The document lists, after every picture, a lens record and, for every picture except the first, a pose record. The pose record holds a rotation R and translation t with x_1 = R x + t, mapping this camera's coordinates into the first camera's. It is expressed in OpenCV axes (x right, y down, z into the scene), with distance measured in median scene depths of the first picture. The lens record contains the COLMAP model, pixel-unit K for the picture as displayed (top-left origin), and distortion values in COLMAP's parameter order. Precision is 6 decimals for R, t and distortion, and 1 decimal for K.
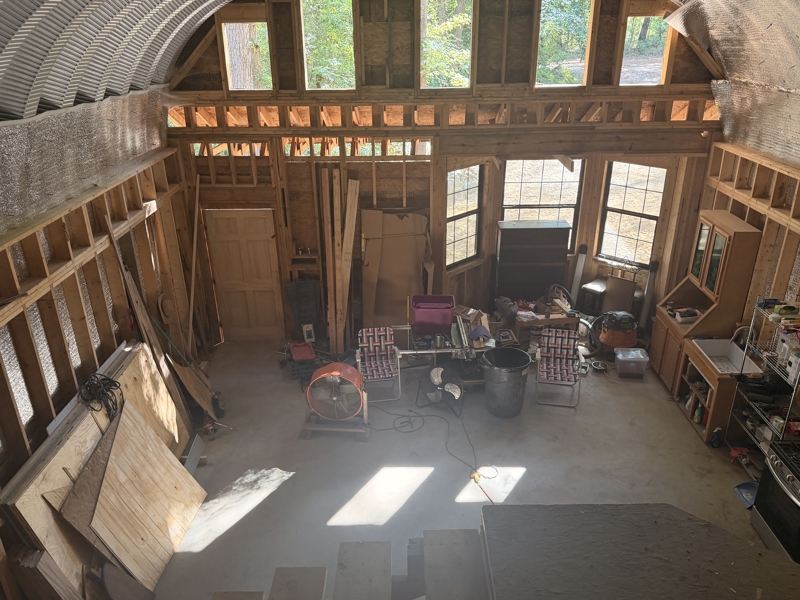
lens RADIAL K [[630.5, 0, 398.8], [0, 630.5, 300.6], [0, 0, 1]] dist [0.048913, -0.025697]
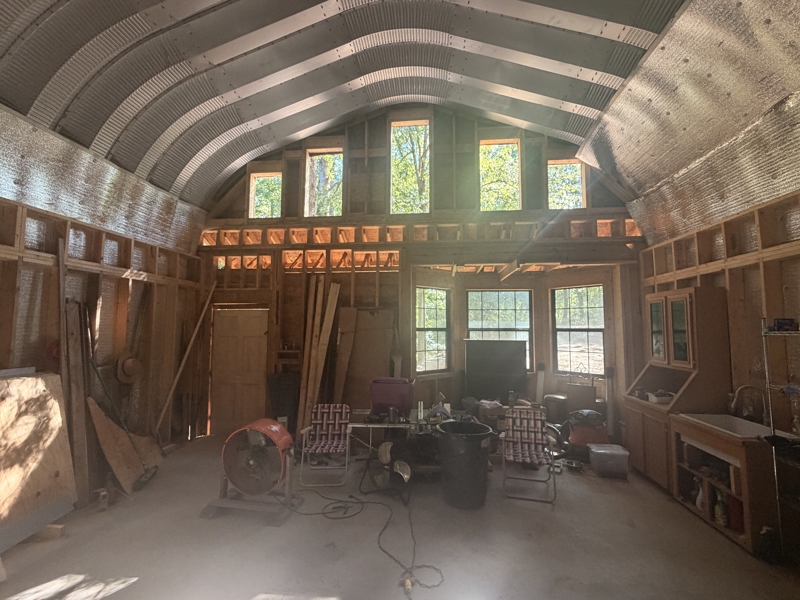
lens RADIAL K [[358.3, 0, 403.9], [0, 358.3, 298.7], [0, 0, 1]] dist [-0.003438, 0.001473]
pose [[0.996714, 0.009552, -0.080437, 0.116547], [-0.046918, 0.877558, -0.477169, 0.157968], [0.066030, 0.479375, 0.875123, 0.437740]]
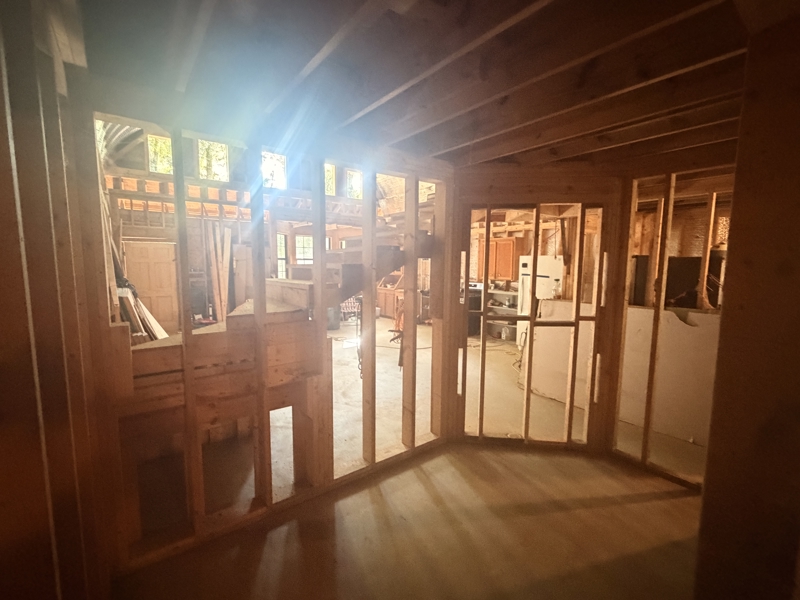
lens RADIAL K [[358.3, 0, 402.0], [0, 358.3, 300.3], [0, 0, 1]] dist [-0.003438, 0.001473]
pose [[0.785442, -0.046309, 0.617200, -0.336212], [0.231091, 0.947025, -0.223028, 0.371029], [-0.574176, 0.317805, 0.754534, -0.017503]]
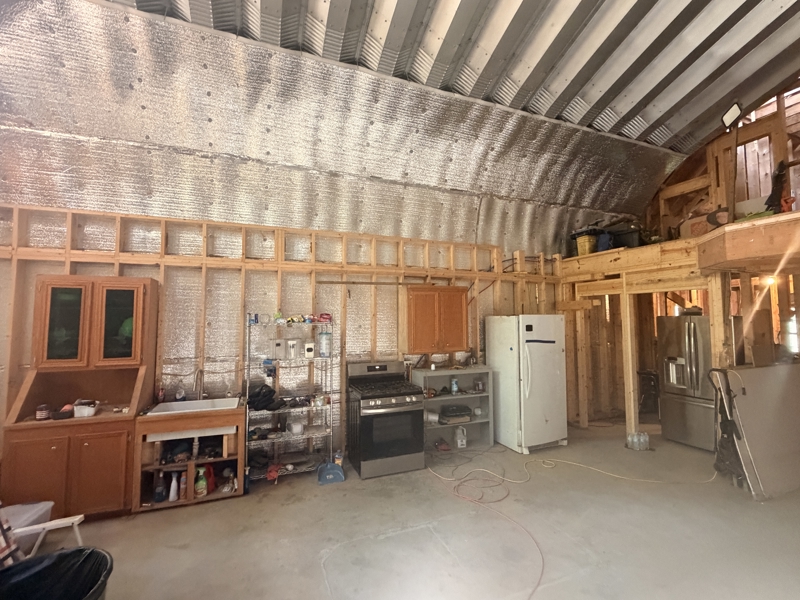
lens RADIAL K [[358.3, 0, 399.4], [0, 358.3, 300.2], [0, 0, 1]] dist [-0.003438, 0.001473]
pose [[-0.359164, 0.057788, 0.931484, -0.067437], [0.383418, 0.919099, 0.090819, 0.010177], [-0.850877, 0.389767, -0.352264, 0.764683]]
